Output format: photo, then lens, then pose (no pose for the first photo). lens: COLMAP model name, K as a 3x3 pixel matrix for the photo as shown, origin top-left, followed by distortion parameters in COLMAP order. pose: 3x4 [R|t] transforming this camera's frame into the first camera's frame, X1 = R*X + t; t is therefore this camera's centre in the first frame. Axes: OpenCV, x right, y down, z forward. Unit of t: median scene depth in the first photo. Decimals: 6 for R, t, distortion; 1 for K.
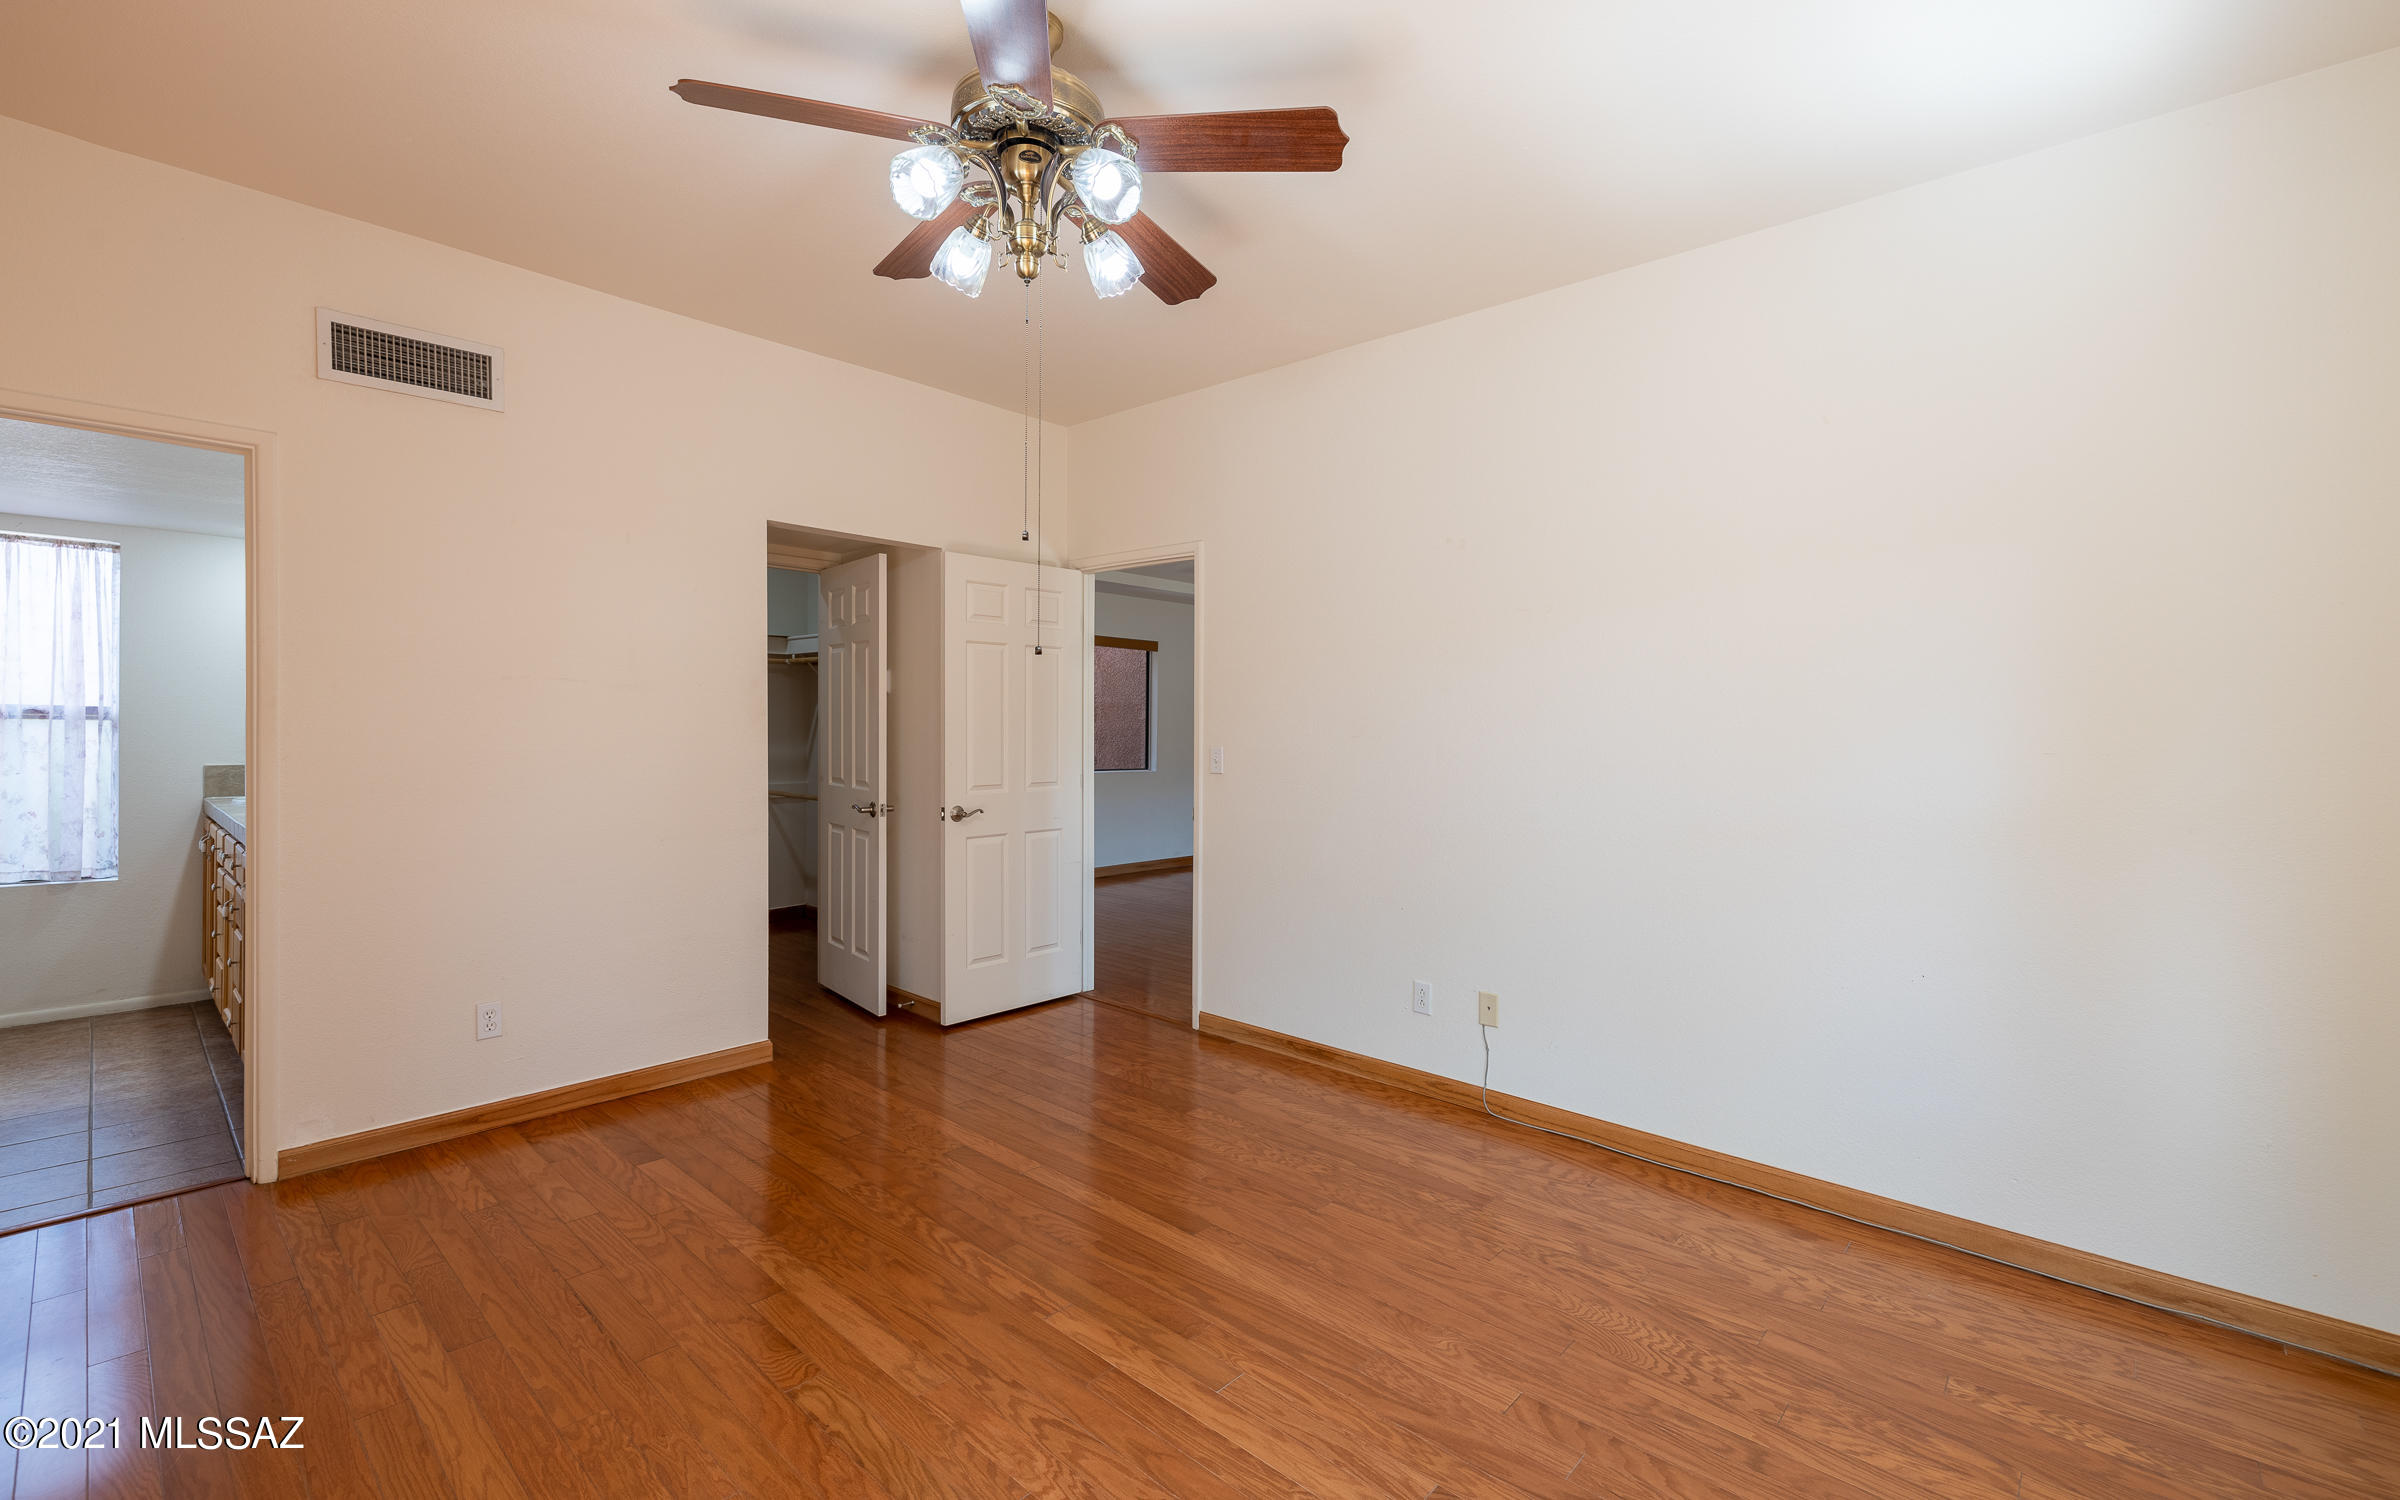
lens RADIAL K [[1029.6, 0, 1167.8], [0, 1029.6, 709.2], [0, 0, 1]] dist [-0.000679, -0.000457]
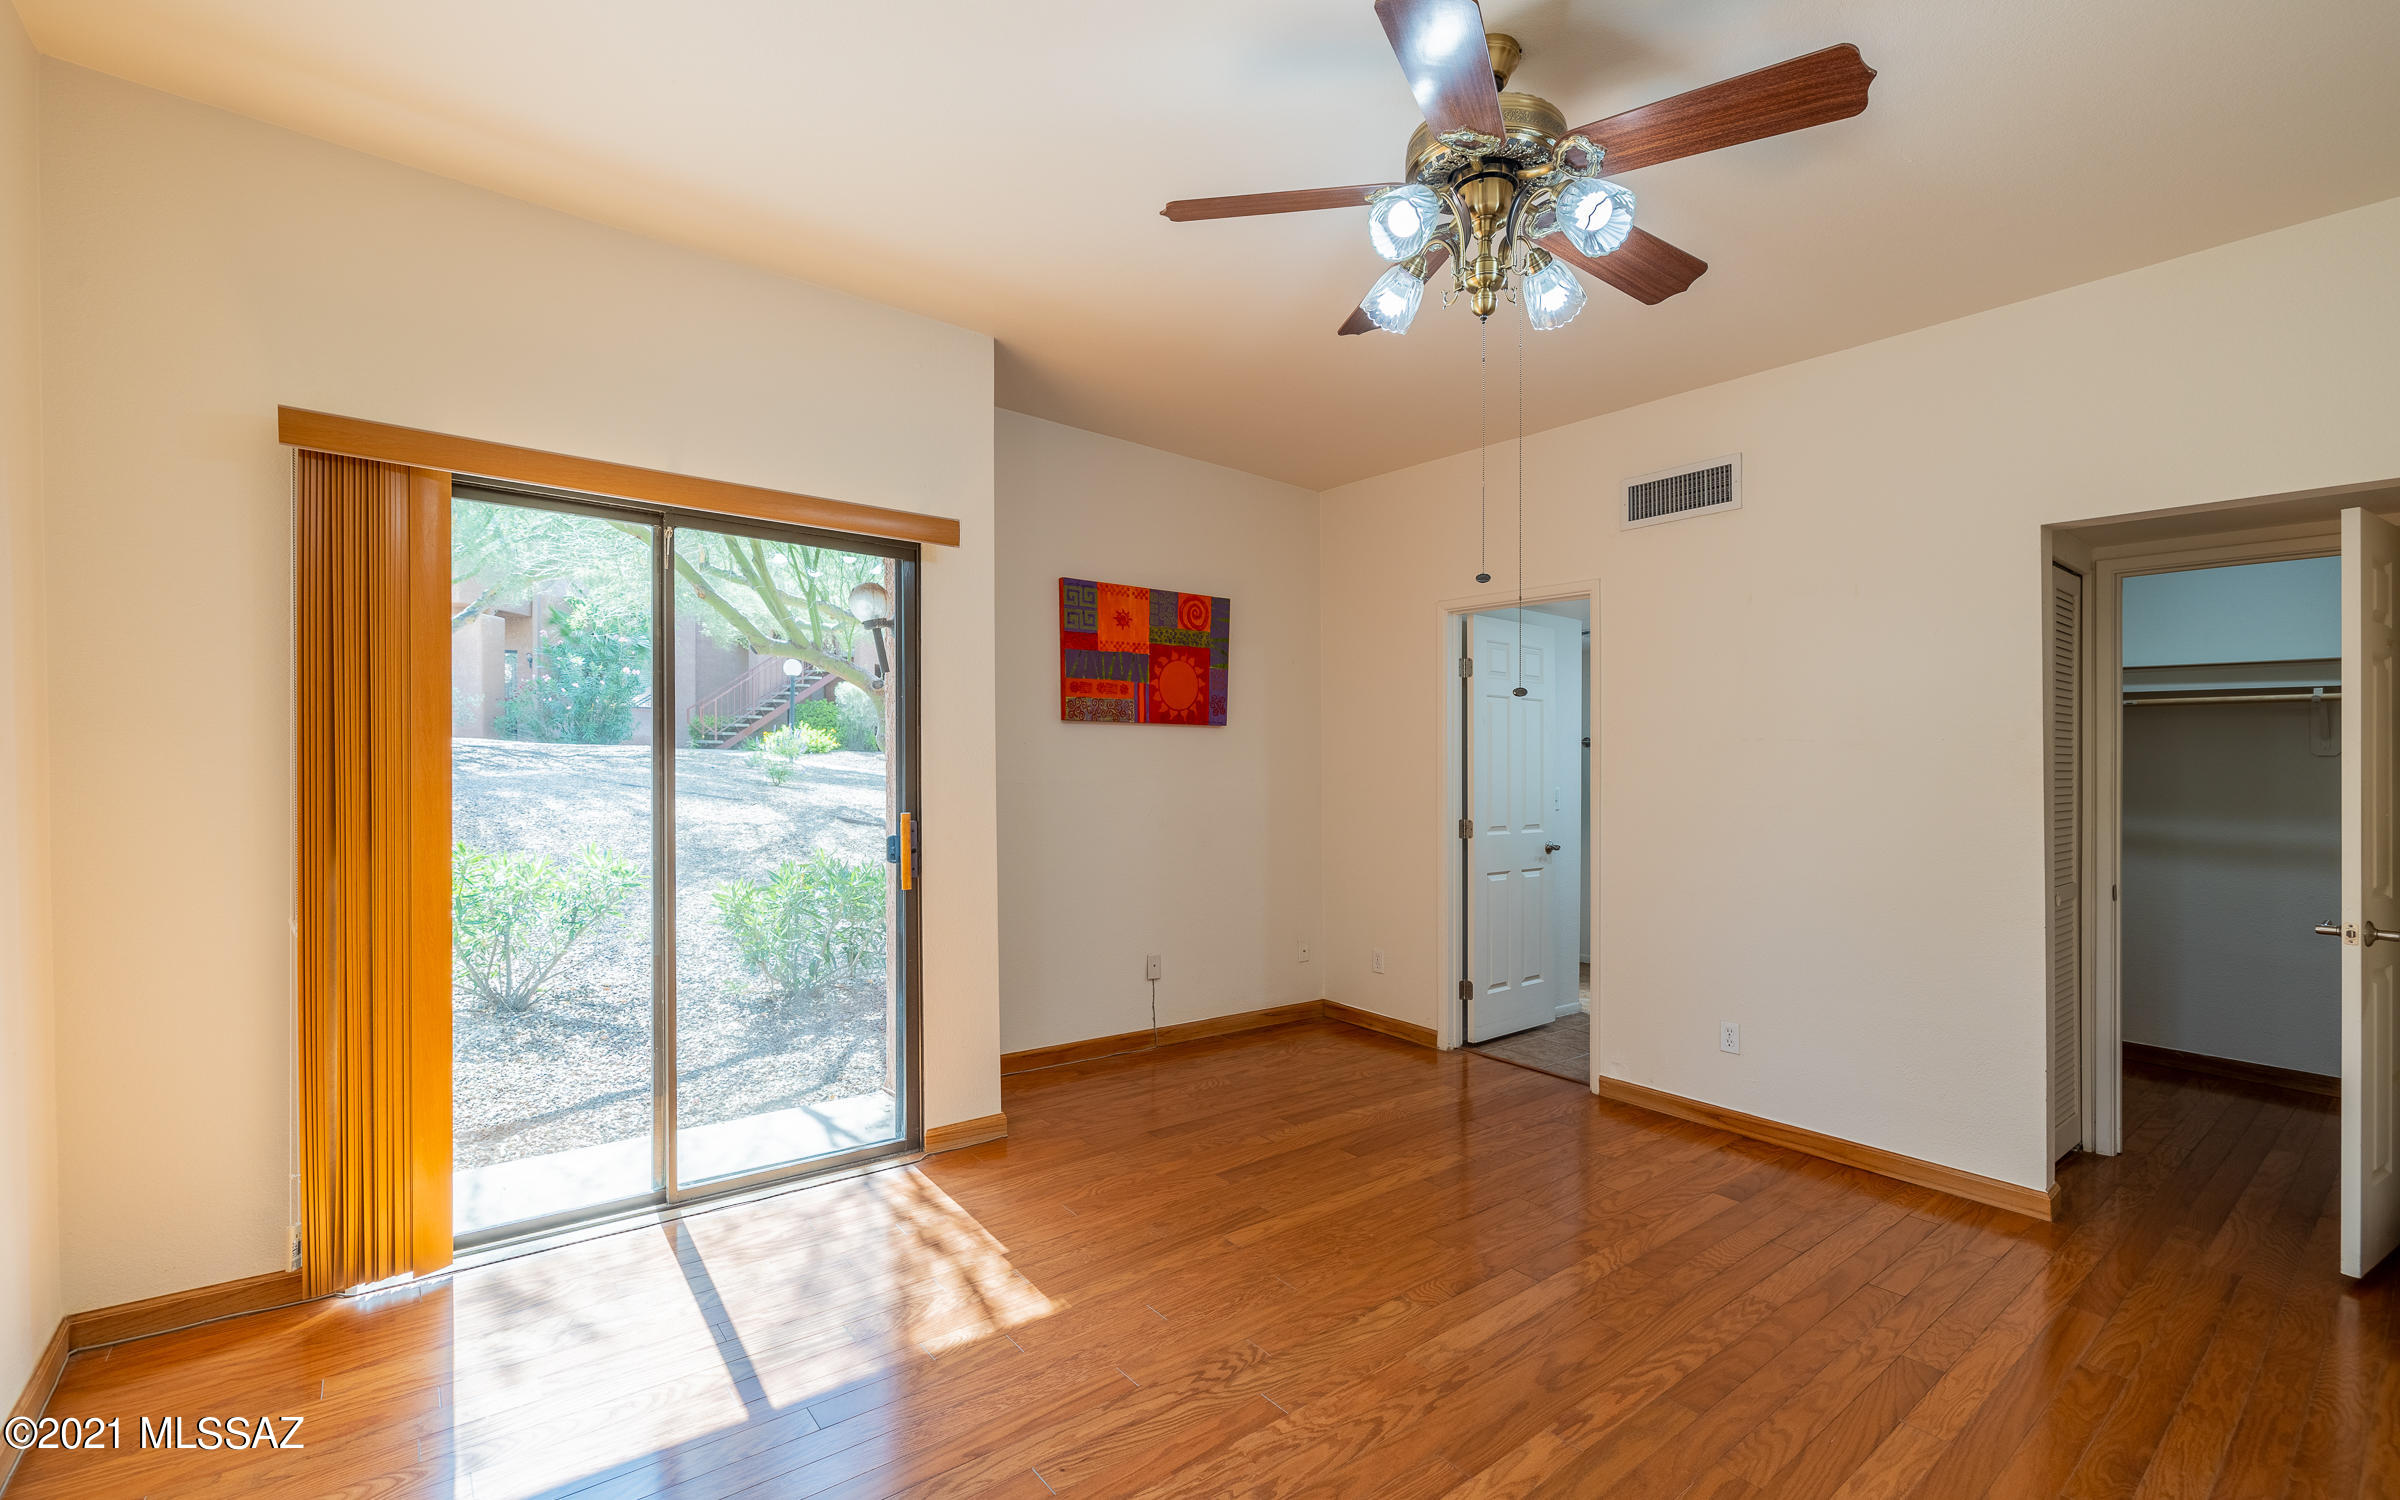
lens RADIAL K [[1029.6, 0, 1194.6], [0, 1029.6, 763.0], [0, 0, 1]] dist [-0.000679, -0.000457]
pose [[-0.150456, -0.016180, -0.988484, 0.719337], [-0.008357, 0.999851, -0.015094, 0.022698], [0.988581, 0.005990, -0.150569, 0.722908]]
